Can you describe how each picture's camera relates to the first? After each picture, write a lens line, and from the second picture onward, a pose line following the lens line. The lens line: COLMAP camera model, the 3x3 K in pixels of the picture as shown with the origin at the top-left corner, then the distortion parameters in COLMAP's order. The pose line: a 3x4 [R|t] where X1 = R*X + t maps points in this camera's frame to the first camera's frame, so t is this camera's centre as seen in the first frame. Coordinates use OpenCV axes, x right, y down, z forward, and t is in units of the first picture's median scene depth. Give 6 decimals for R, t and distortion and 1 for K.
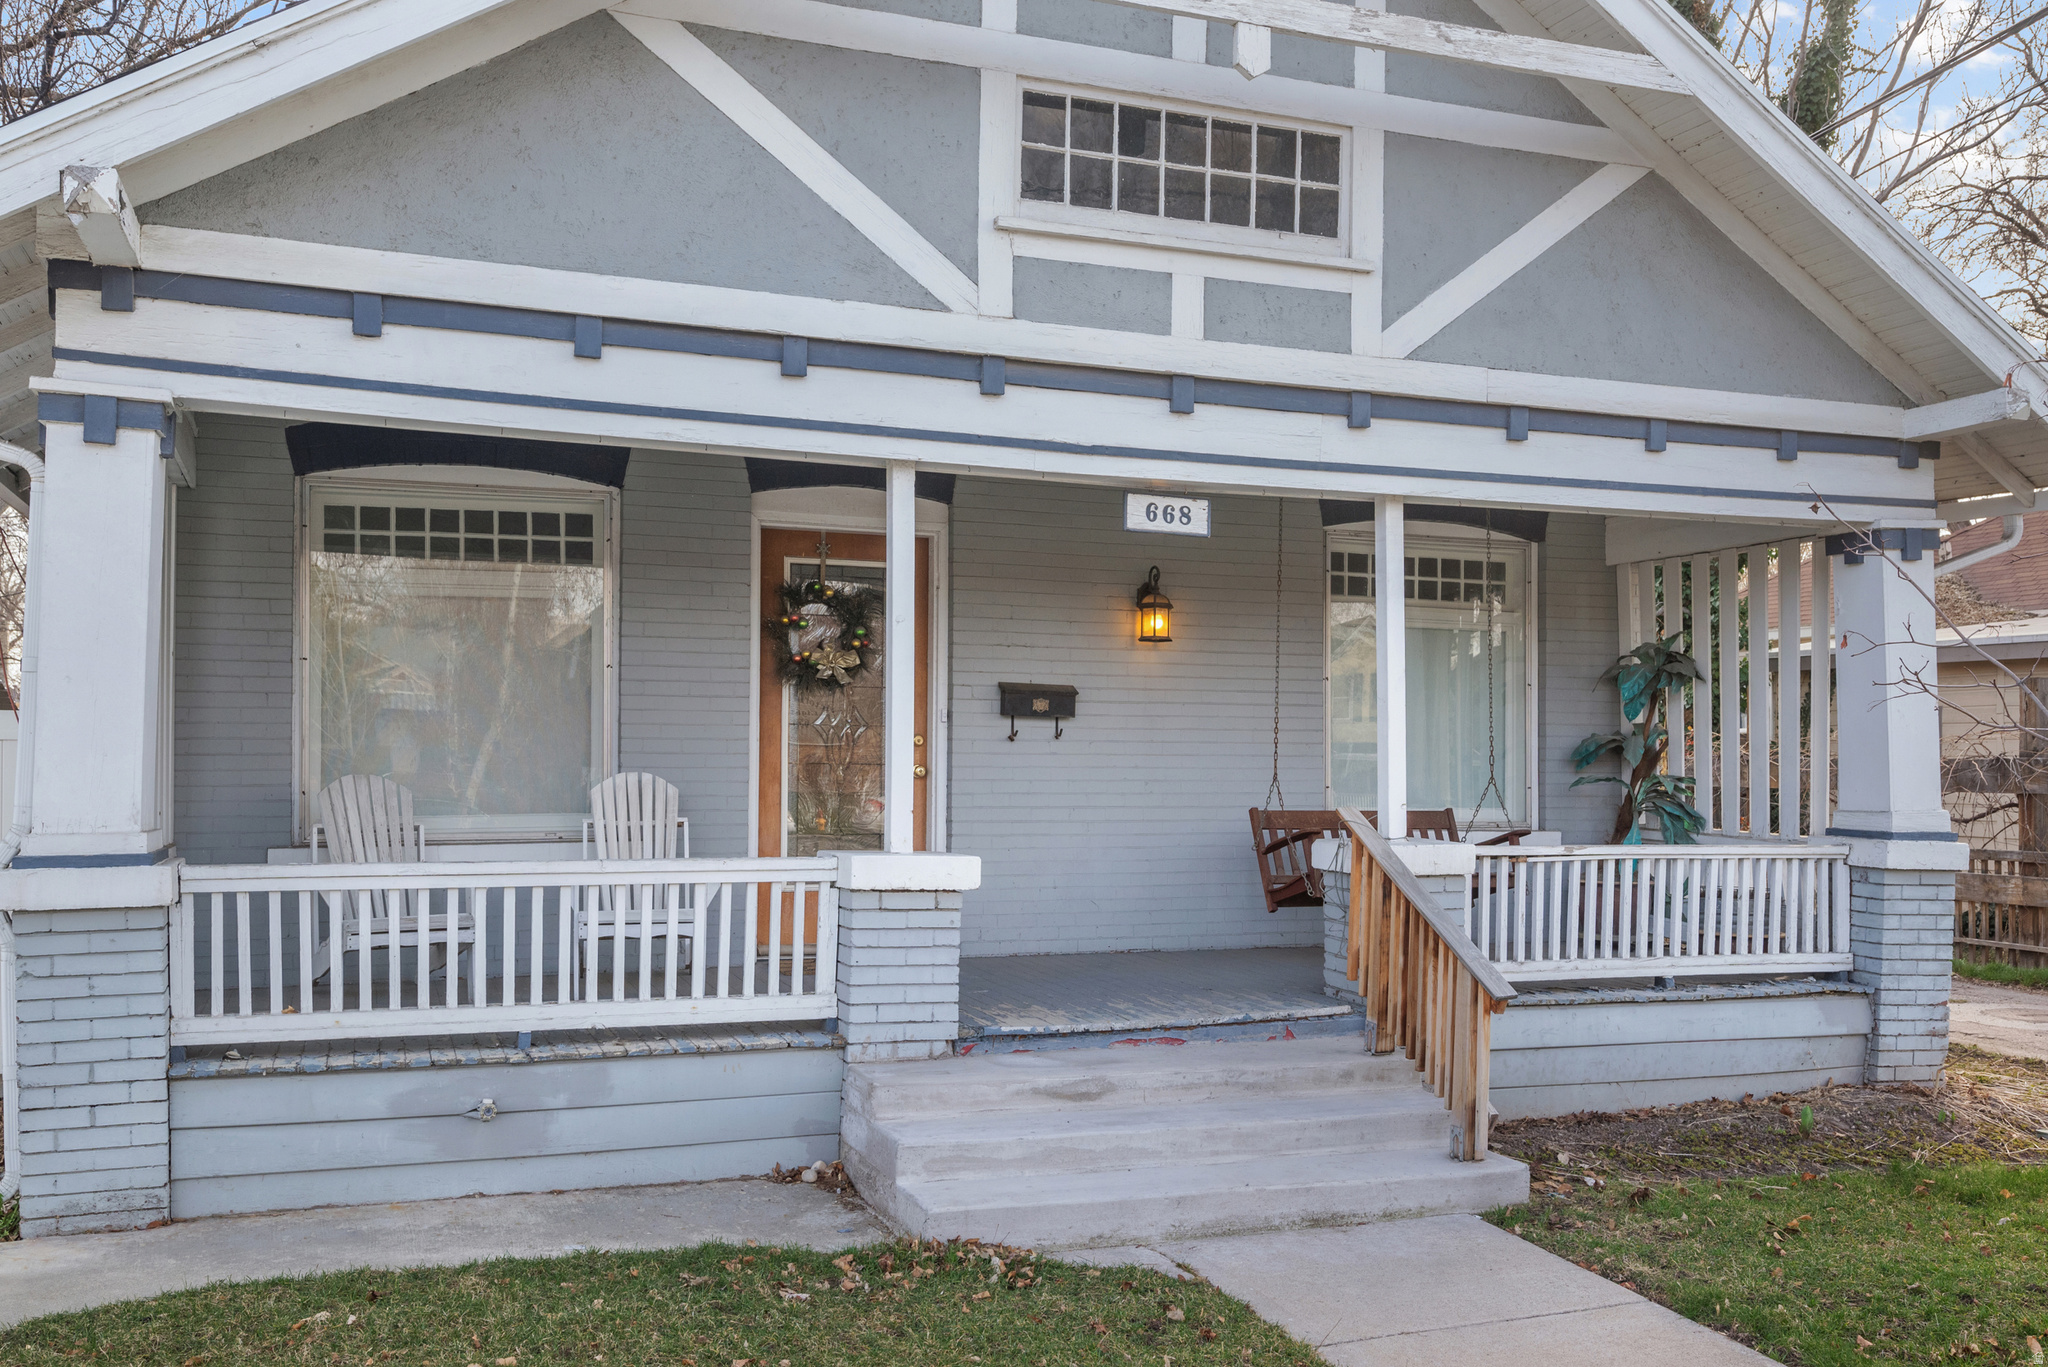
lens RADIAL K [[1831.7, 0, 1030.9], [0, 1831.7, 738.6], [0, 0, 1]] dist [0.002150, -0.009773]
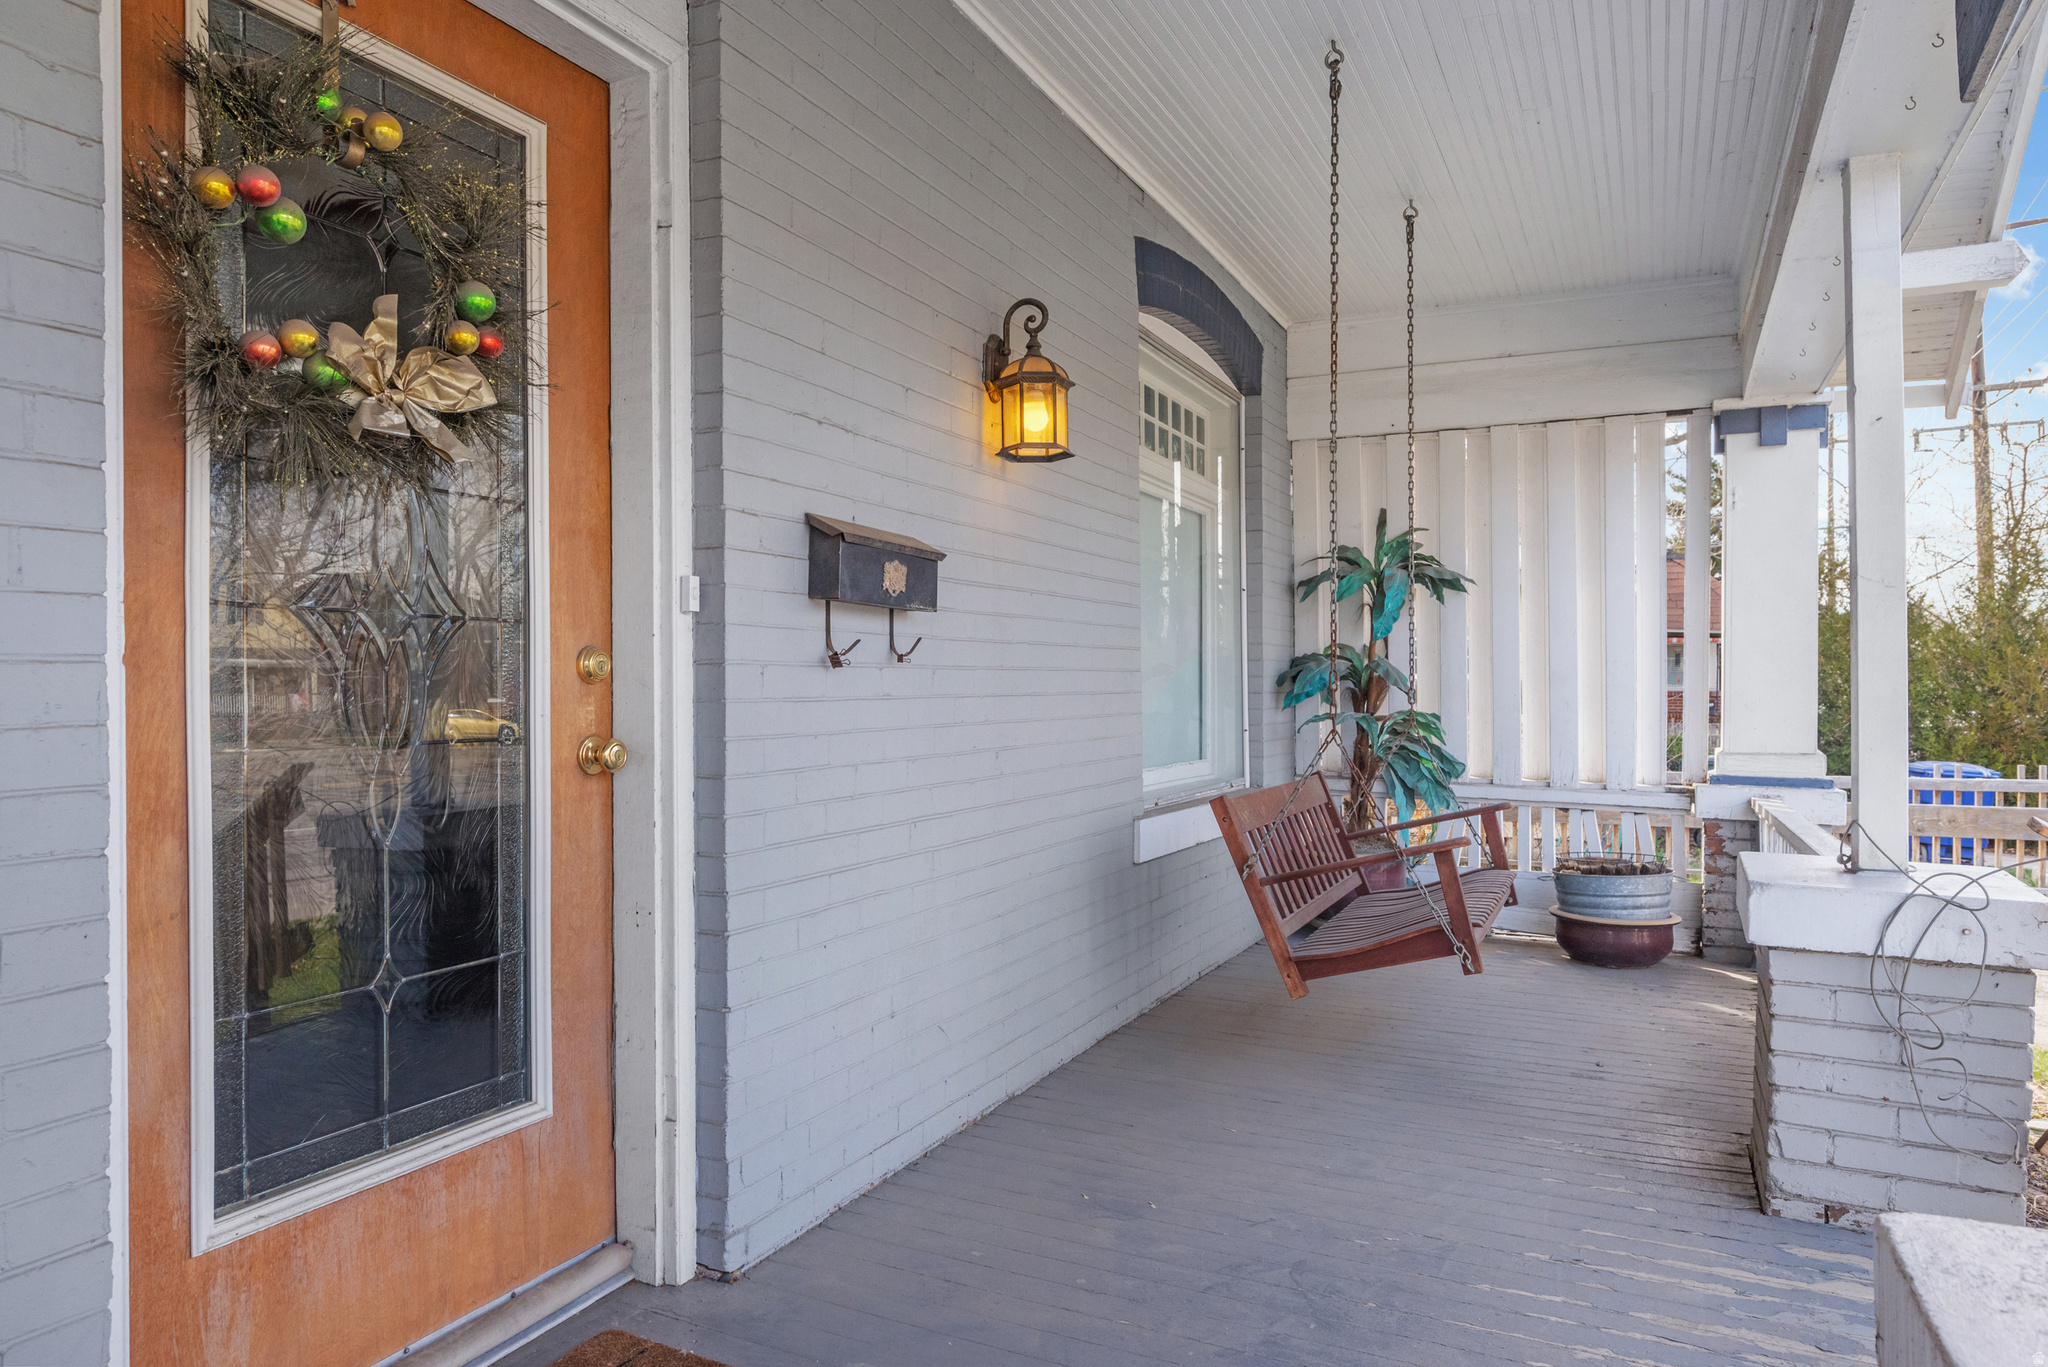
lens RADIAL K [[1315.0, 0, 1024.0], [0, 1315.0, 683.5], [0, 0, 1]] dist [-0.001611, -0.000156]
pose [[0.732033, -0.008295, 0.681218, -0.204983], [-0.003618, 0.999864, 0.016064, 0.000324], [-0.681259, -0.014224, 0.731904, 0.920067]]
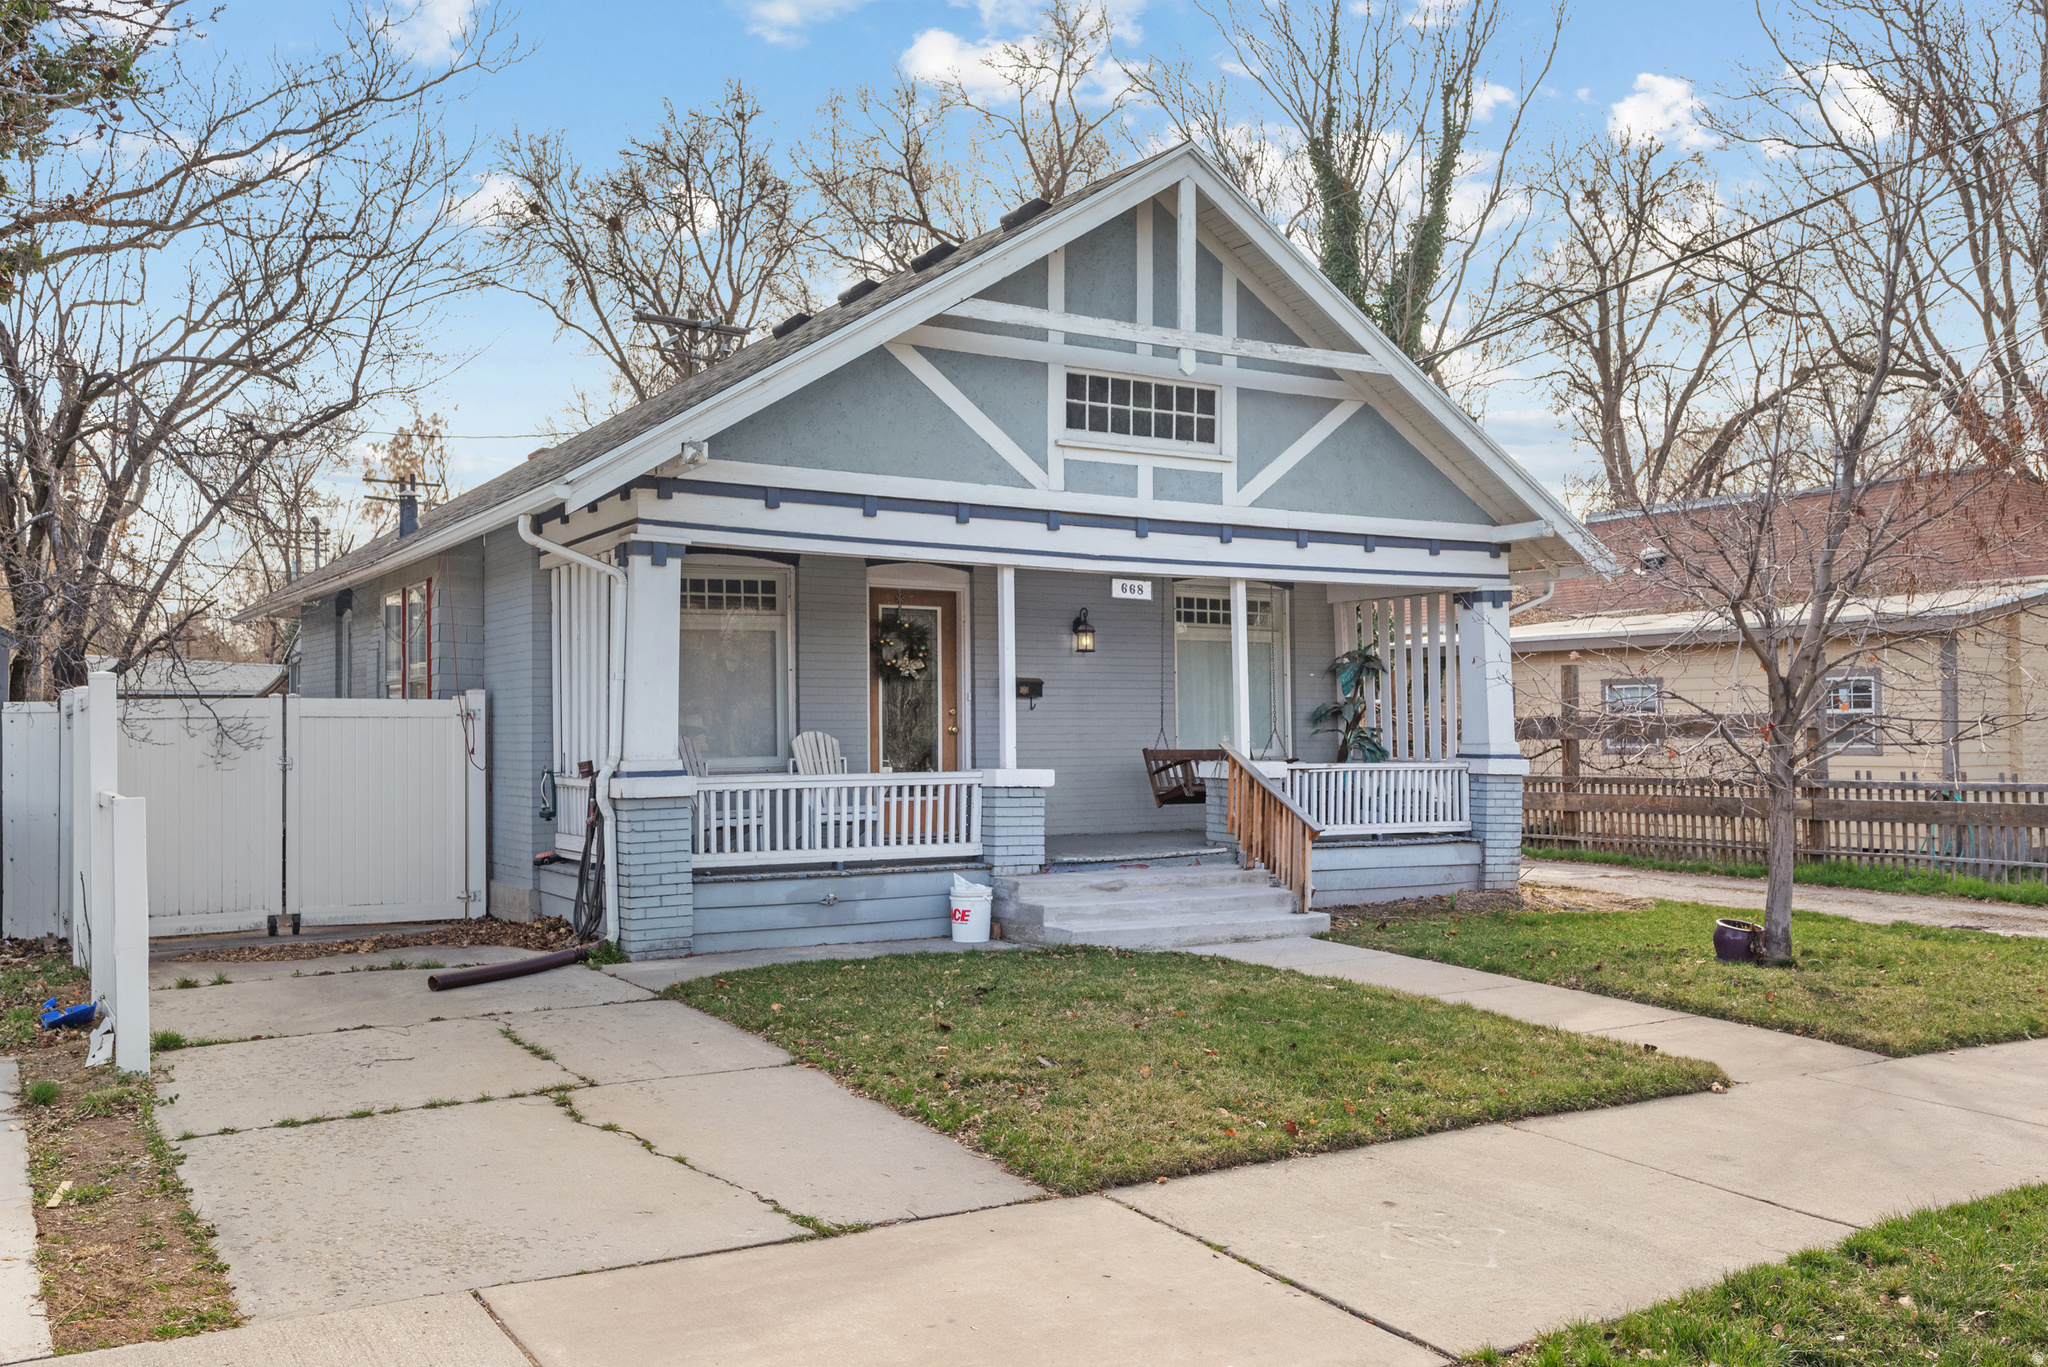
lens RADIAL K [[1805.6, 0, 1024.0], [0, 1805.6, 683.5], [0, 0, 1]] dist [0.002683, -0.000710]
pose [[0.980970, -0.008681, 0.193965, -0.382723], [0.012168, 0.999785, -0.016793, 0.004571], [-0.193778, 0.018834, 0.980865, -0.775542]]
